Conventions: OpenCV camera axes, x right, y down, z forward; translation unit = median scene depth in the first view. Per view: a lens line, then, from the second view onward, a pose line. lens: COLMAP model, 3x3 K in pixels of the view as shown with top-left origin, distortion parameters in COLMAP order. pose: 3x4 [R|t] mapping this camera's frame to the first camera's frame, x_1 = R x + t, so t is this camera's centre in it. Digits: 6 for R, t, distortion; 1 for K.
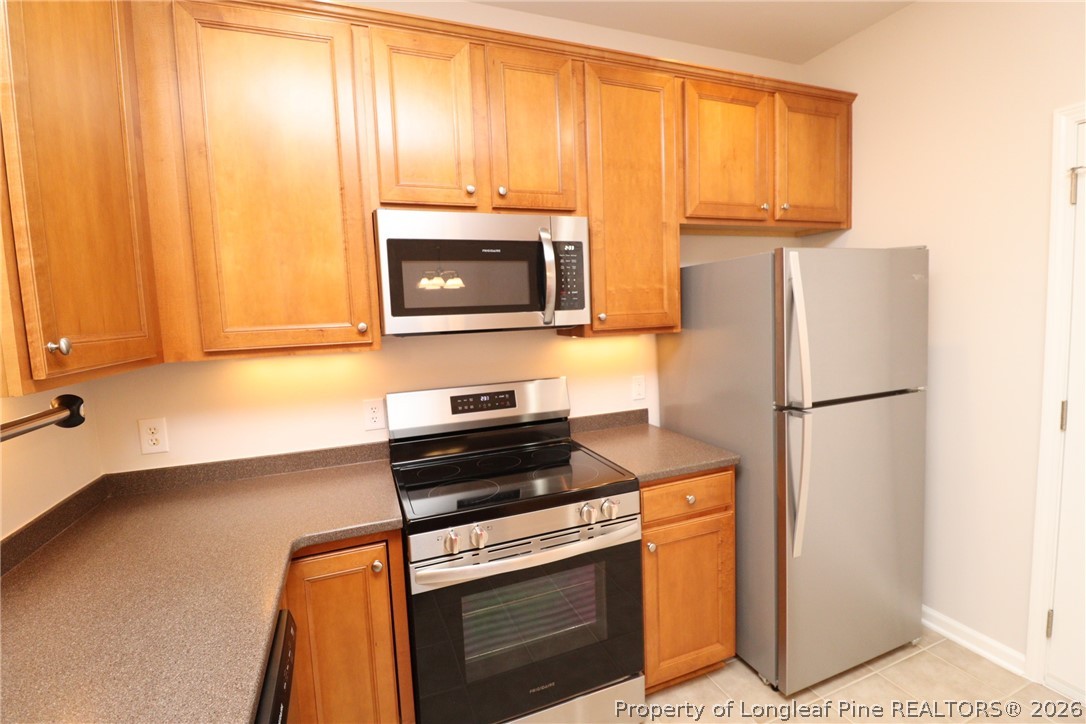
lens RADIAL K [[505.4, 0, 557.0], [0, 505.4, 354.5], [0, 0, 1]] dist [-0.011237, -0.005370]
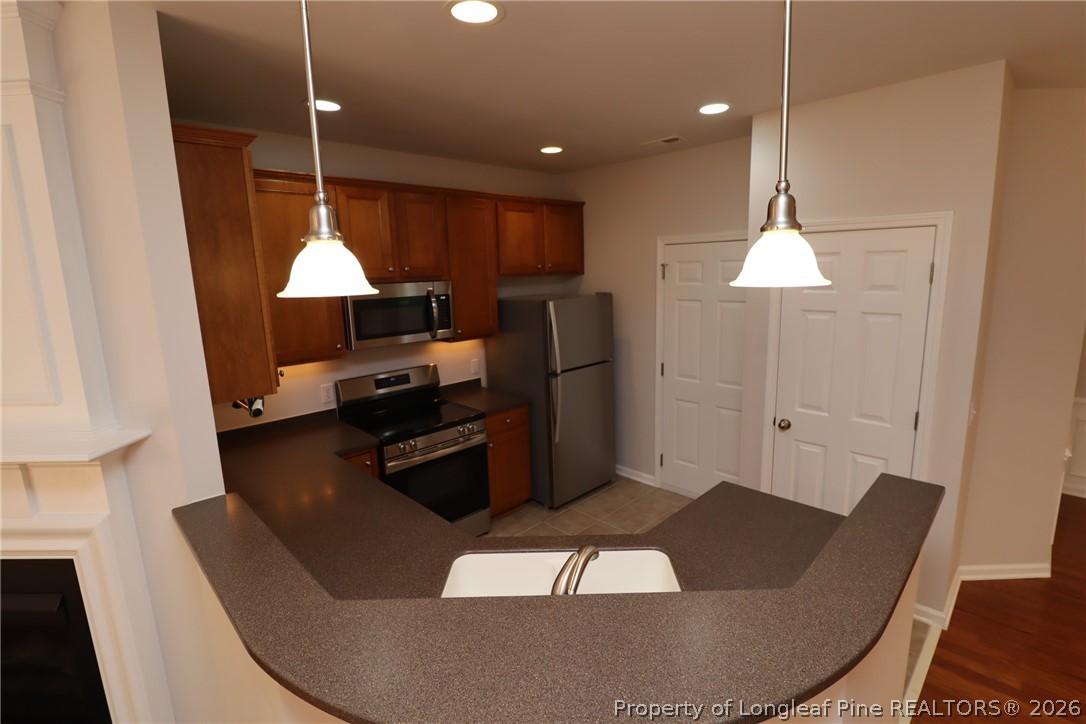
lens RADIAL K [[505.4, 0, 557.3], [0, 505.4, 357.0], [0, 0, 1]] dist [-0.011237, -0.005370]
pose [[0.921492, -0.053908, 0.384639, -0.316750], [0.024797, 0.996466, 0.080250, -0.128423], [-0.387606, -0.064412, 0.919572, -0.917313]]
